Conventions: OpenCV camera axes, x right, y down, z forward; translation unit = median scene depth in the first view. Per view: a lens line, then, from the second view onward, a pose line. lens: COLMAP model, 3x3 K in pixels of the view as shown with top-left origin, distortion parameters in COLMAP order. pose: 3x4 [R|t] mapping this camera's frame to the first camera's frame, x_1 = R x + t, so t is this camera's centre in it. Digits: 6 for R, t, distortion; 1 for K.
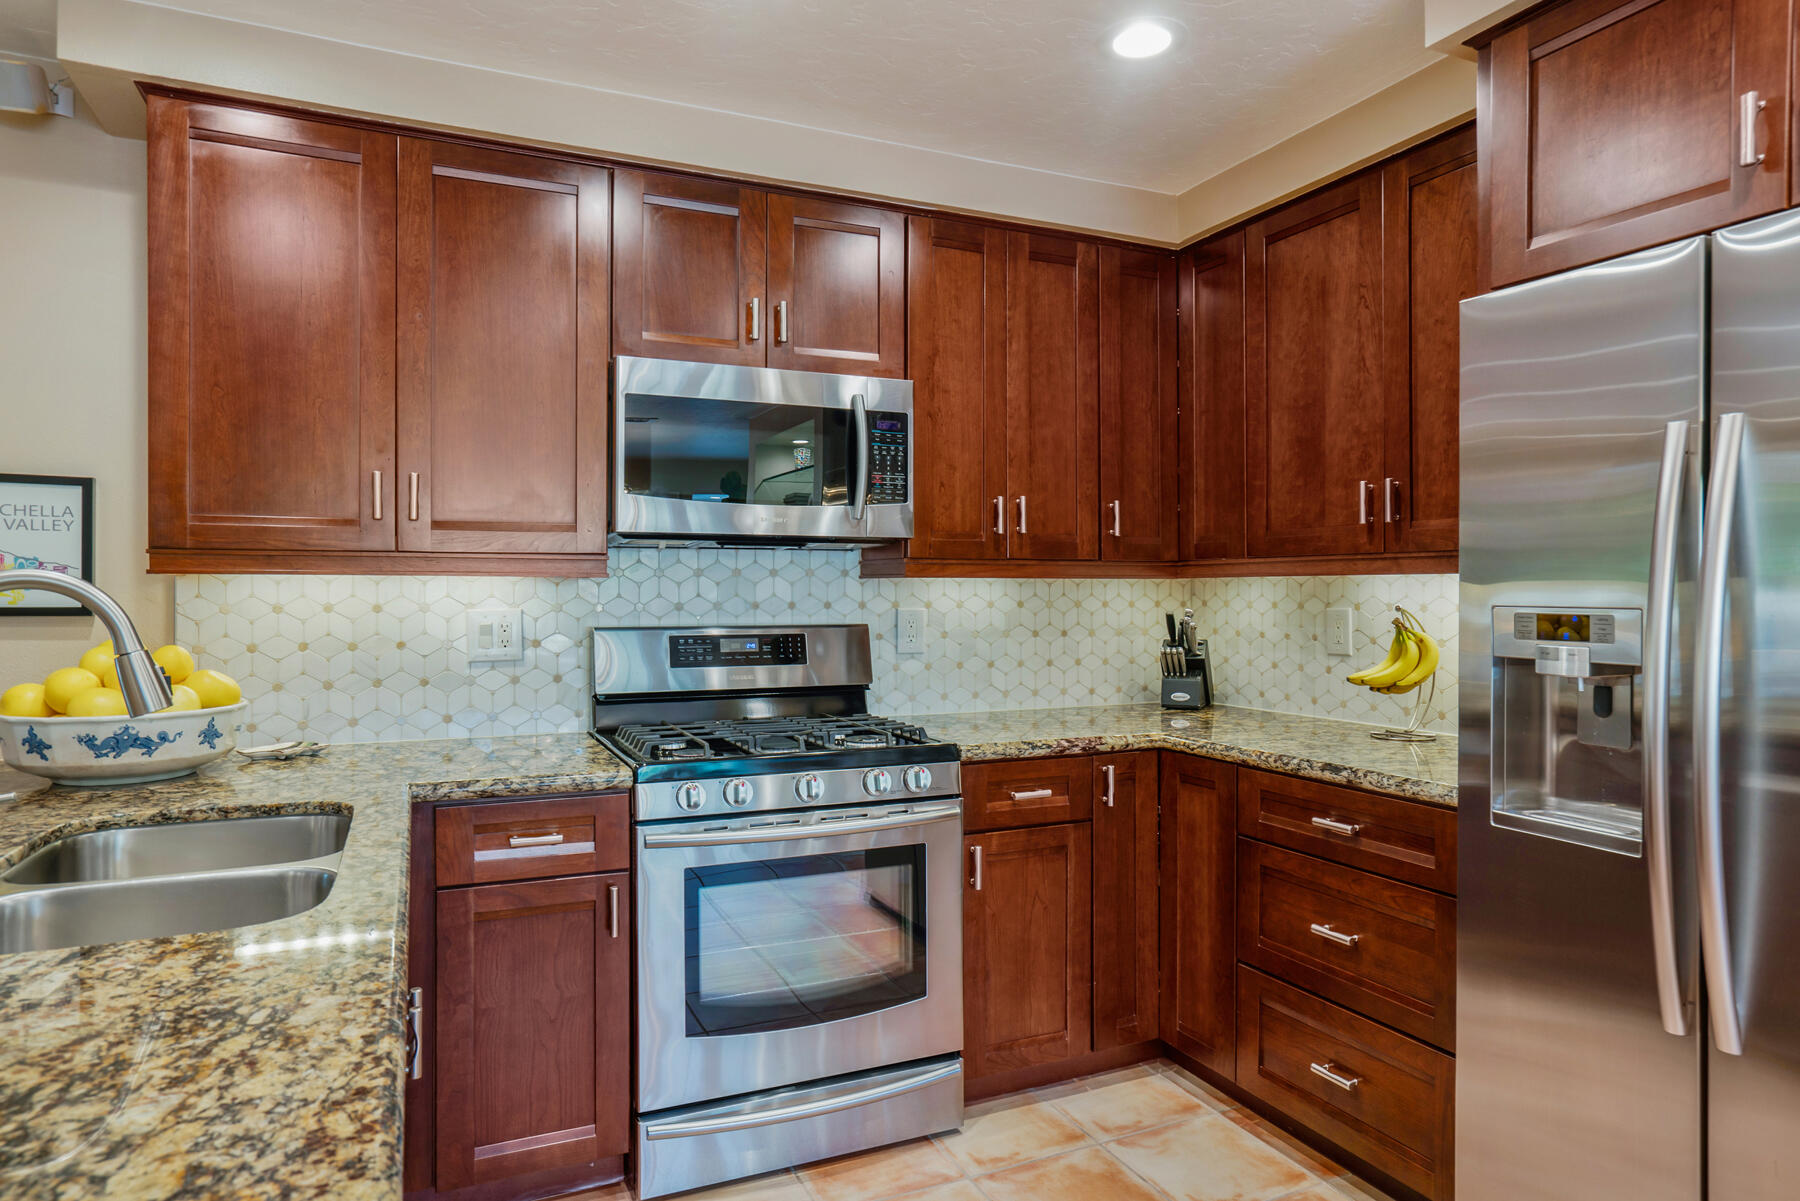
lens RADIAL K [[1067.1, 0, 896.2], [0, 1067.1, 592.6], [0, 0, 1]] dist [-0.018560, 0.009552]
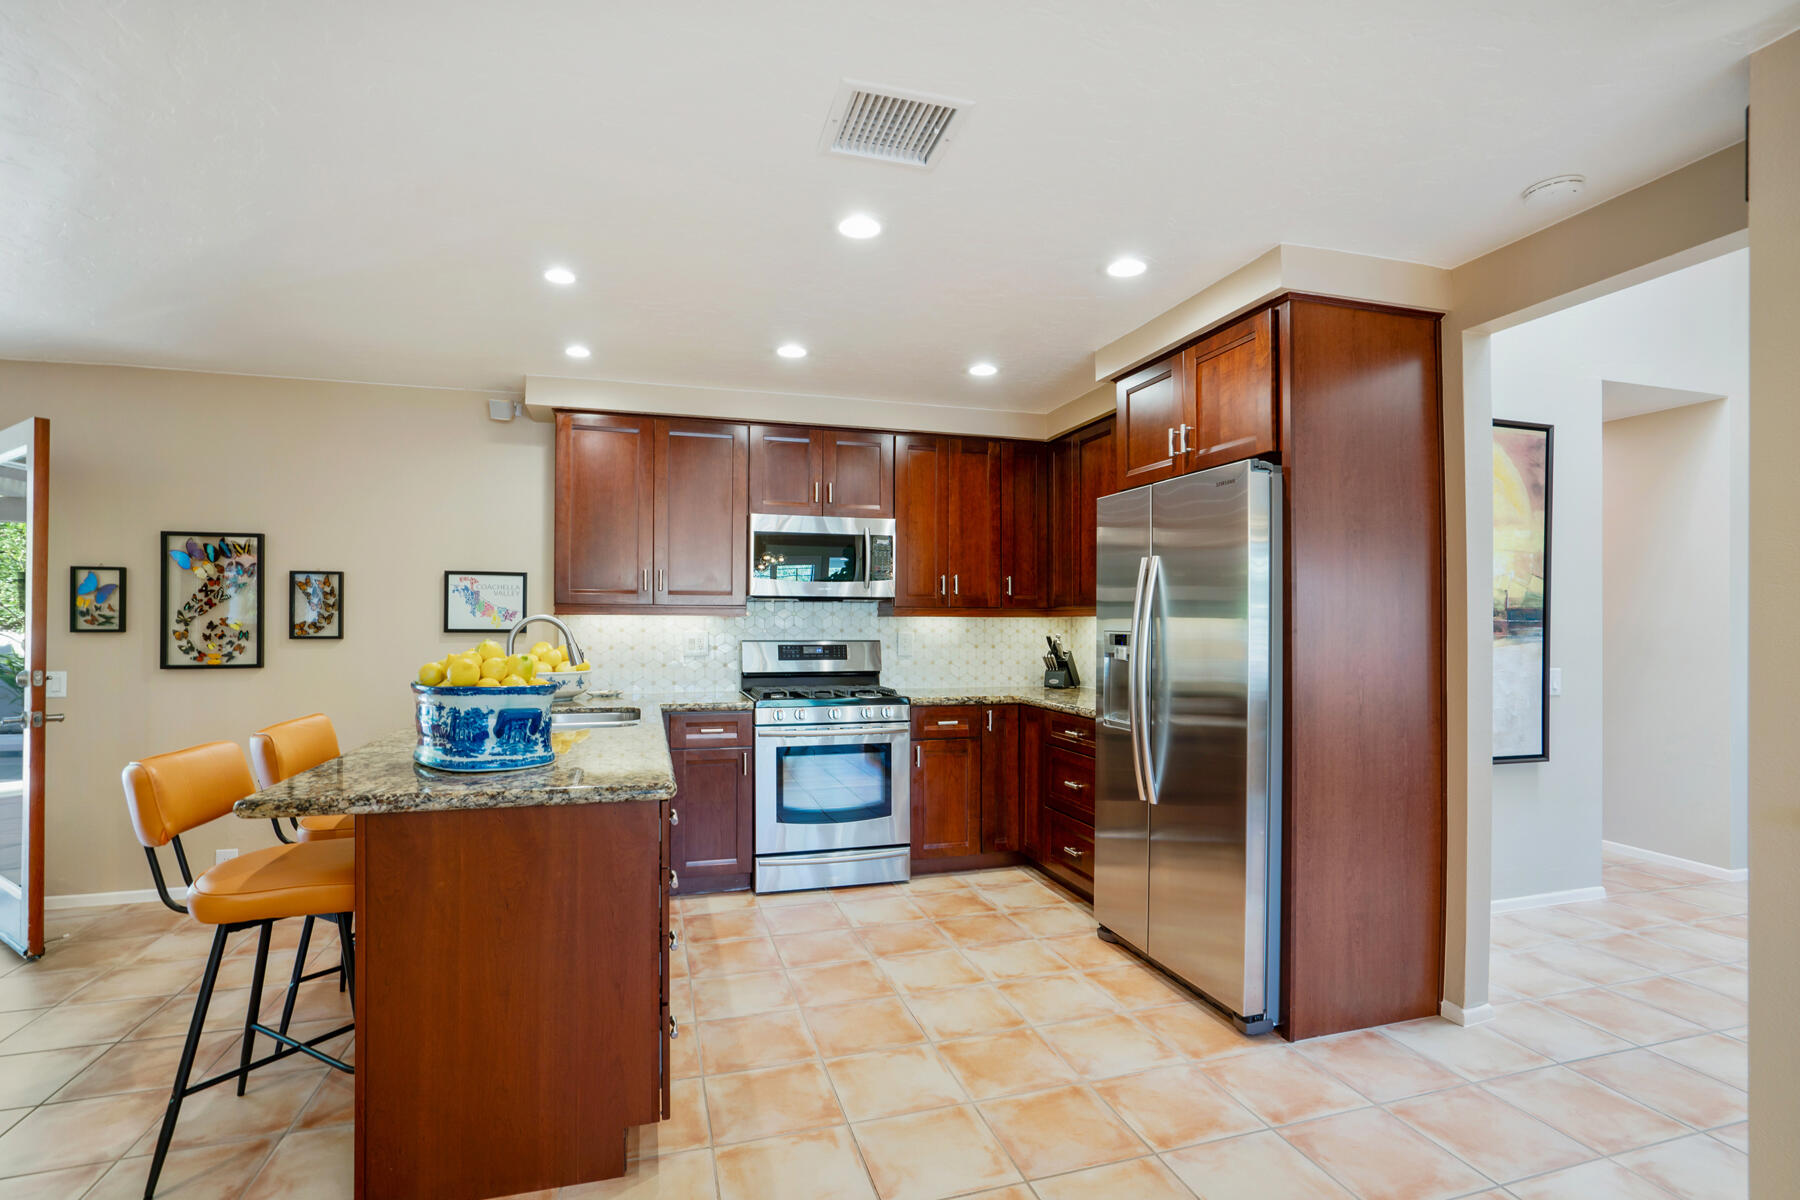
lens RADIAL K [[863.3, 0, 902.5], [0, 863.3, 620.8], [0, 0, 1]] dist [-0.032100, 0.006054]
pose [[0.991436, 0.003552, -0.130547, 0.262588], [-0.003974, 0.999988, -0.002970, -0.001970], [0.130535, 0.003464, 0.991438, -0.668712]]
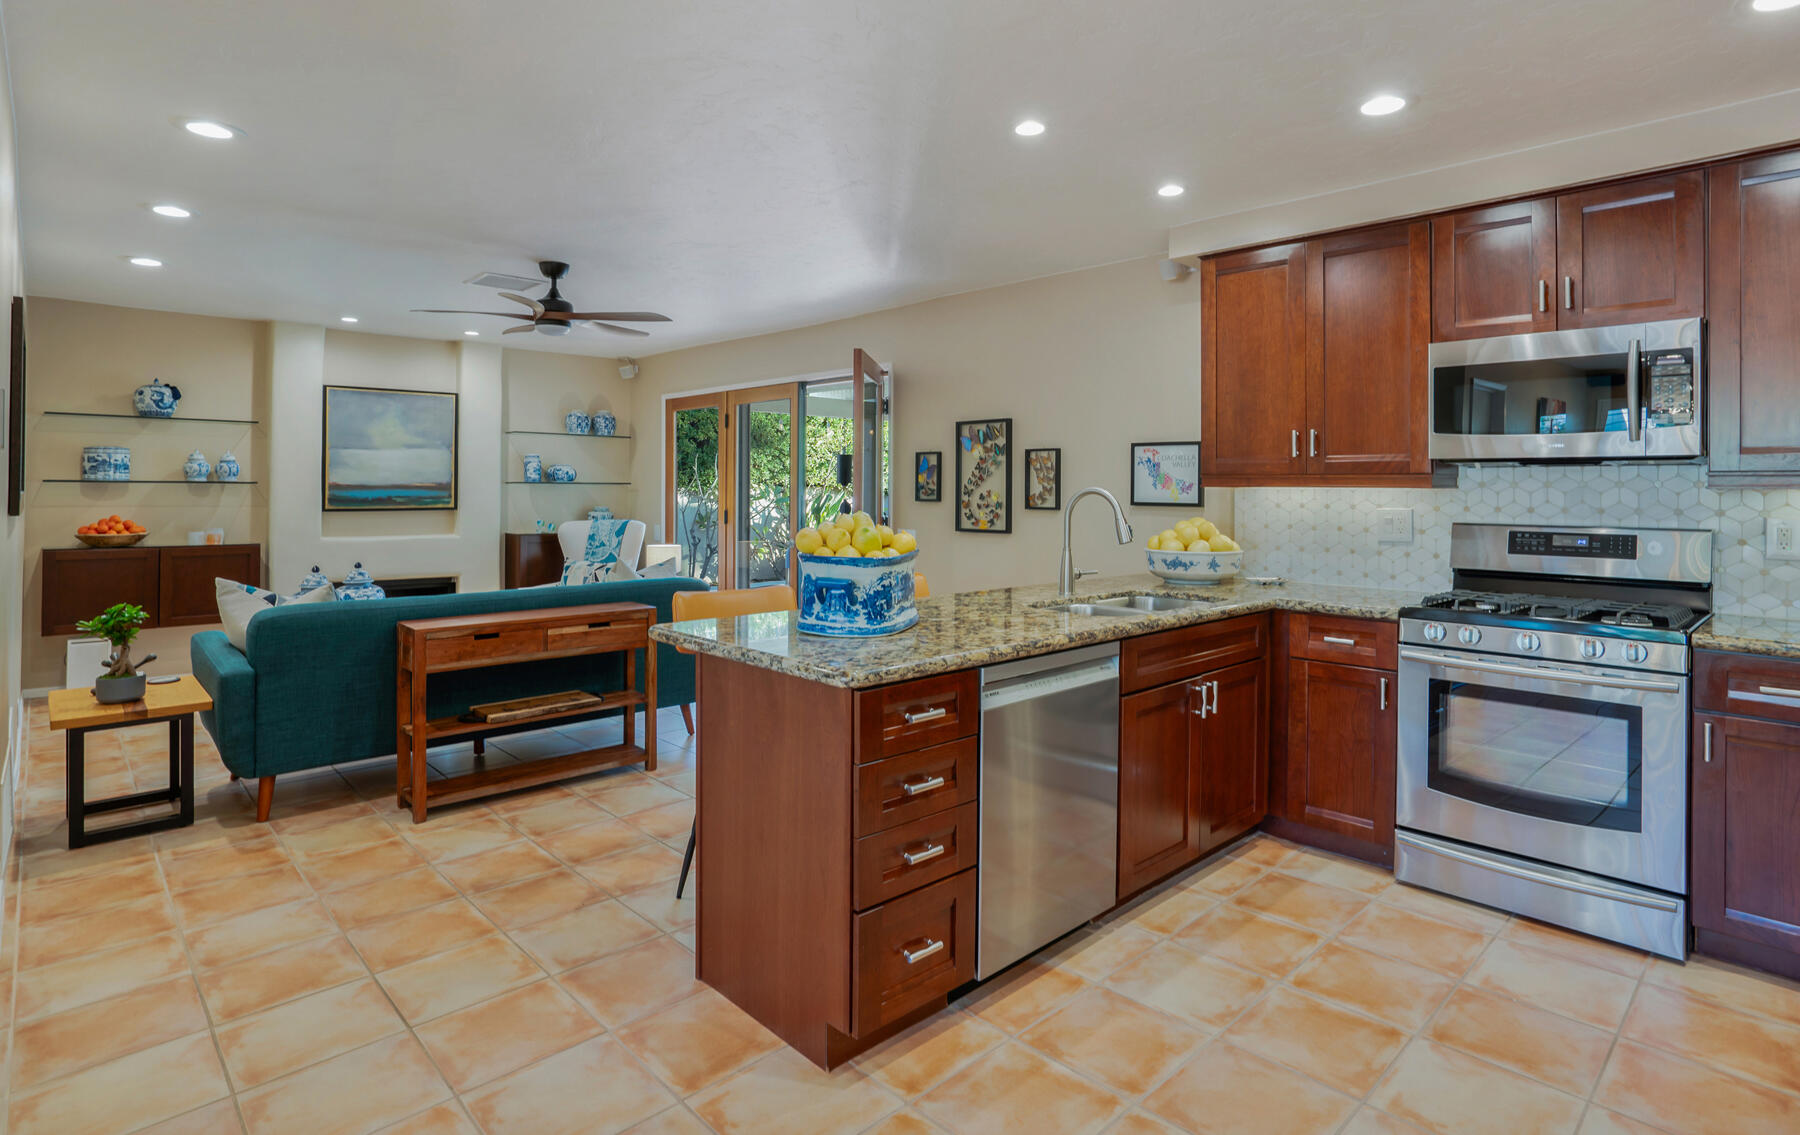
lens RADIAL K [[925.7, 0, 925.9], [0, 925.7, 487.4], [0, 0, 1]] dist [-0.029233, 0.011396]
pose [[0.344648, 0.000339, -0.938732, 0.698771], [-0.007190, 0.999972, -0.002279, -0.008164], [0.938705, 0.007535, 0.344640, -0.125784]]
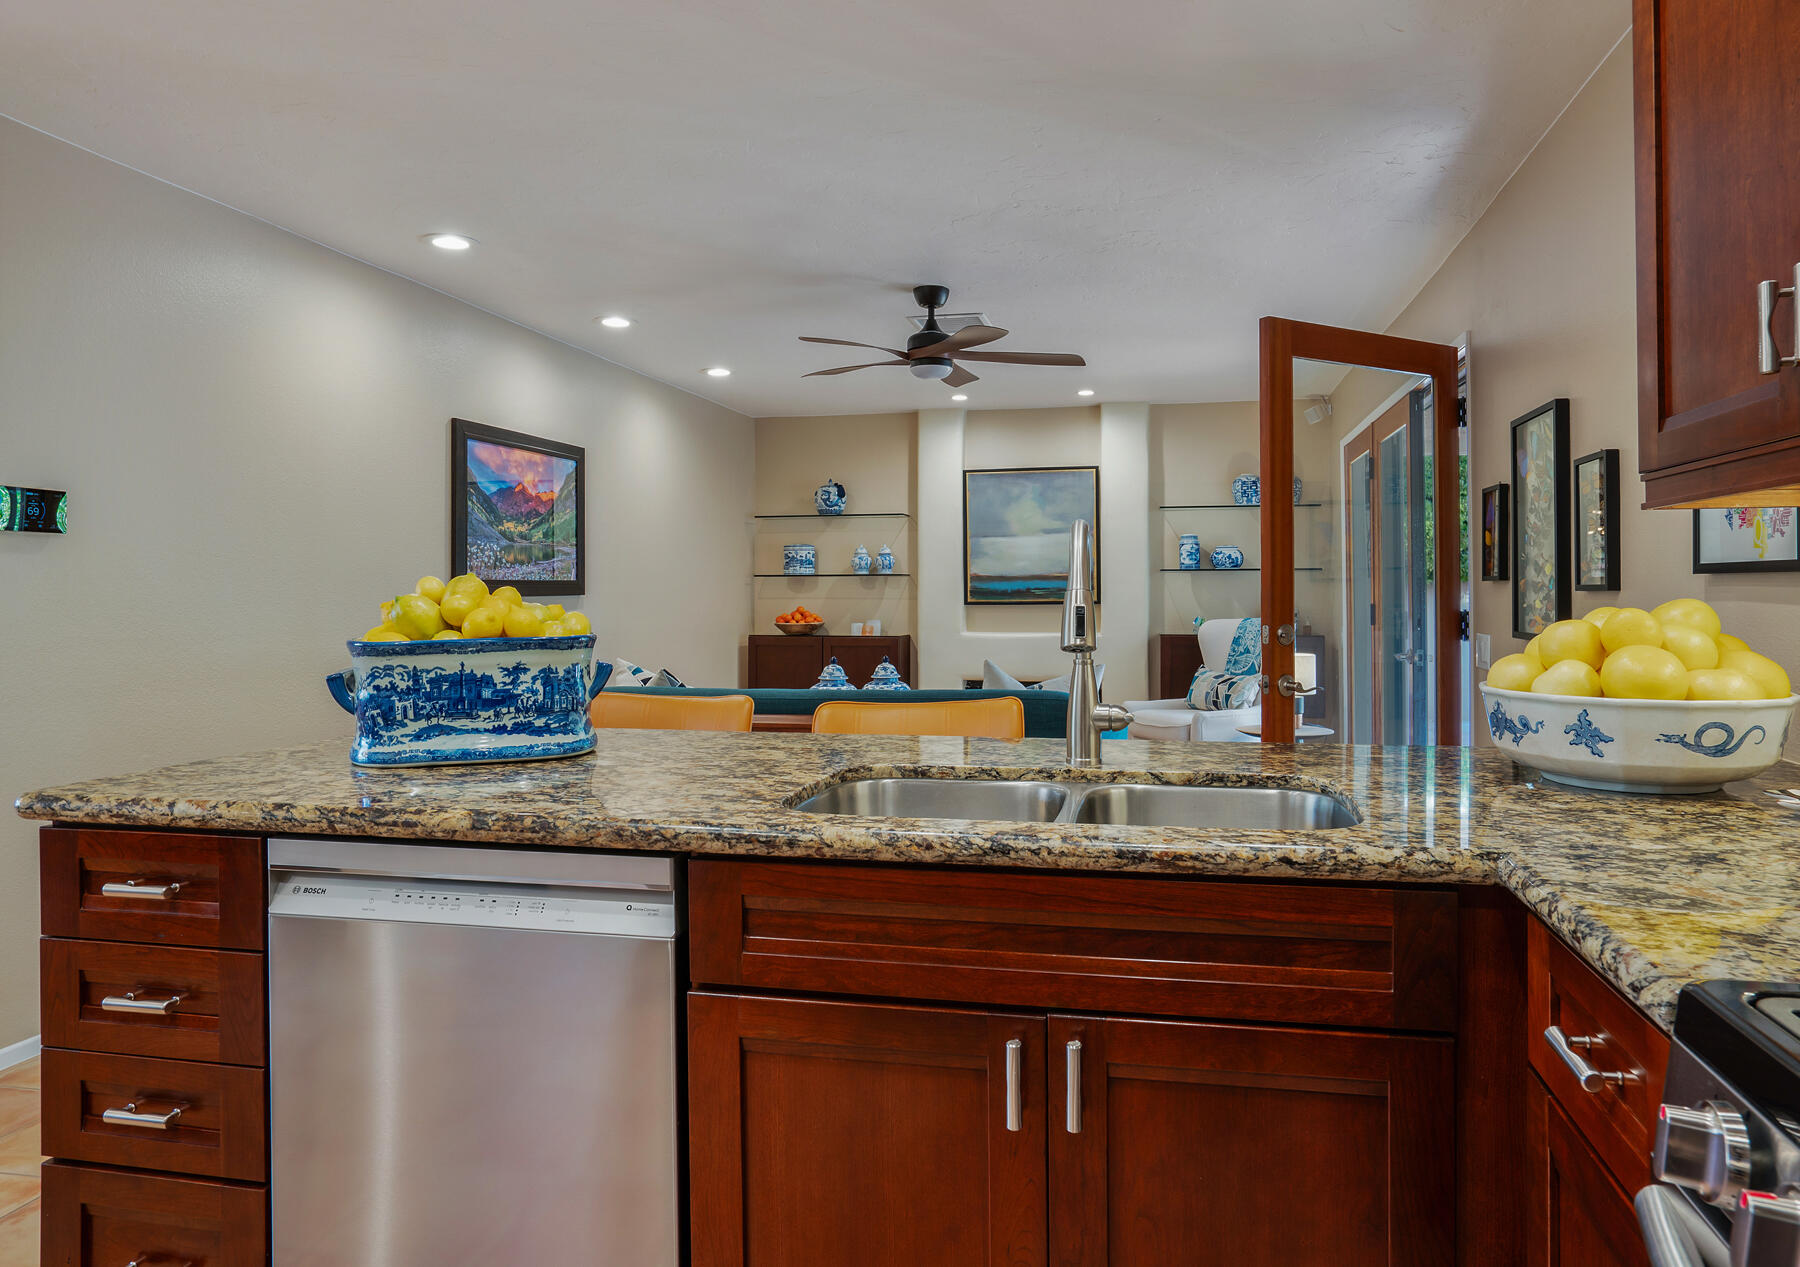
lens RADIAL K [[1120.4, 0, 908.5], [0, 1120.4, 597.8], [0, 0, 1]] dist [-0.009553, -0.001089]
pose [[-0.588036, 0.007187, -0.808803, 0.179299], [0.003186, 0.999973, 0.006569, 0.029647], [0.808829, 0.001286, -0.588043, 0.843790]]
